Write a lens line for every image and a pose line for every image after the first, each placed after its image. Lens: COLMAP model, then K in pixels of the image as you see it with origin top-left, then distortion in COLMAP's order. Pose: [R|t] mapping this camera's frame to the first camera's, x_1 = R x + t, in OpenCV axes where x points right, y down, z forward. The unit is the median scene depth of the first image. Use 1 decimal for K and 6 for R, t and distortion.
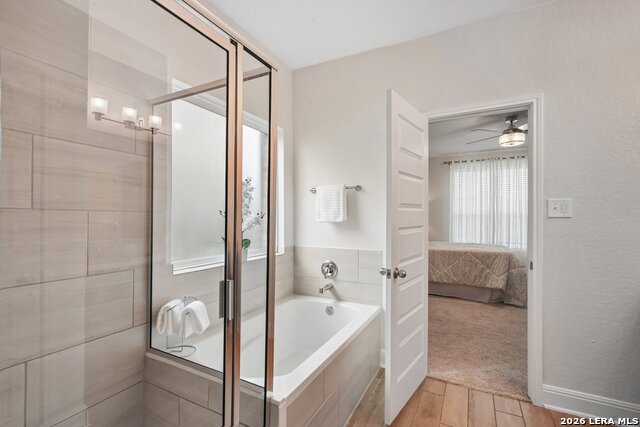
lens RADIAL K [[292.4, 0, 318.0], [0, 292.4, 216.2], [0, 0, 1]] dist [0.010360, 0.001521]
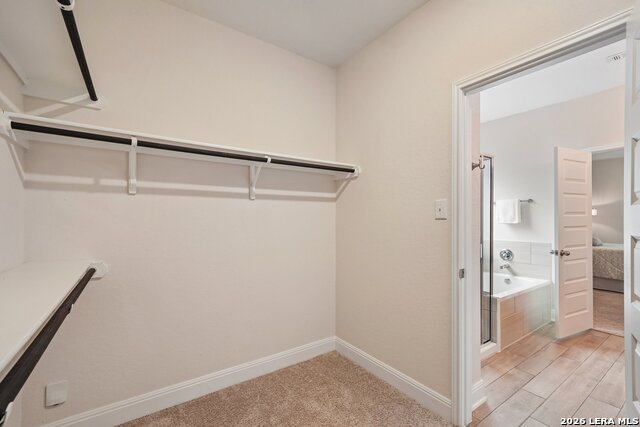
lens RADIAL K [[274.9, 0, 316.1], [0, 274.9, 222.1], [0, 0, 1]] dist [0.005413, 0.001158]
pose [[0.884511, -0.012684, -0.466346, -0.187824], [0.017940, 0.999816, 0.006833, -0.017758], [0.466173, -0.014410, 0.884576, -0.822087]]
